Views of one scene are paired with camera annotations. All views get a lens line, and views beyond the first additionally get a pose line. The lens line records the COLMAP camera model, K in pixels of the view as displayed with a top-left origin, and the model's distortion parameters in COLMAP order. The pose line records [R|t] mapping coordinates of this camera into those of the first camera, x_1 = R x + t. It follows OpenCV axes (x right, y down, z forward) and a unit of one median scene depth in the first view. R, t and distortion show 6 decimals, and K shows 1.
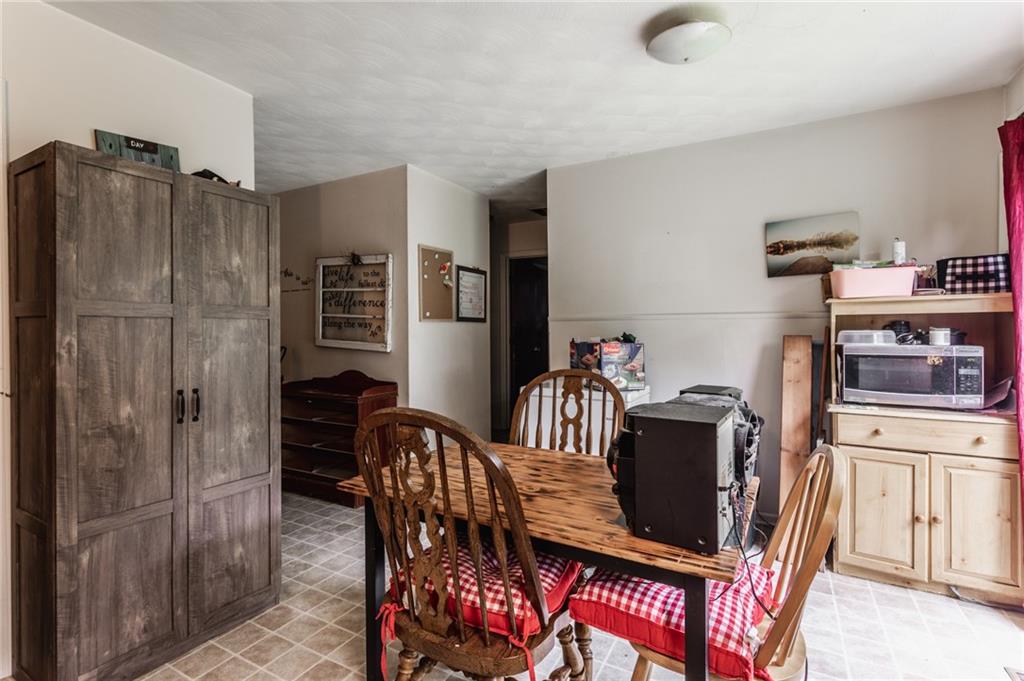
lens RADIAL K [[479.3, 0, 513.1], [0, 479.3, 333.1], [0, 0, 1]] dist [0.001591, -0.001067]
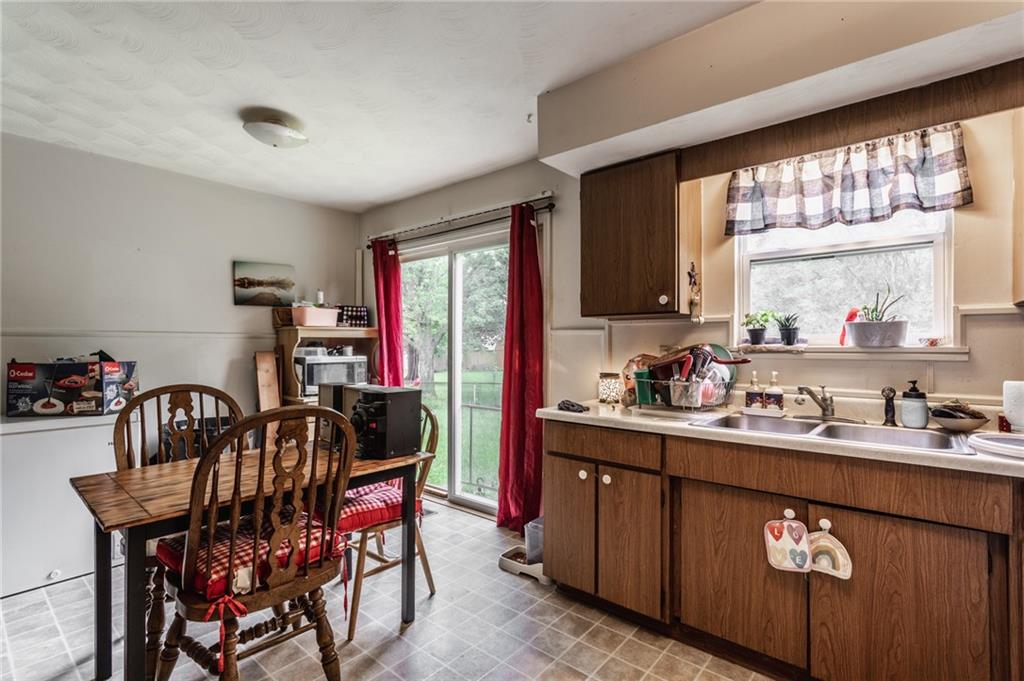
lens RADIAL K [[479.3, 0, 514.7], [0, 479.3, 342.6], [0, 0, 1]] dist [0.001591, -0.001067]
pose [[0.182890, 0.009908, 0.983084, -0.678266], [0.011634, 0.999857, -0.012241, 0.005369], [-0.983065, 0.013676, 0.182748, 0.083476]]
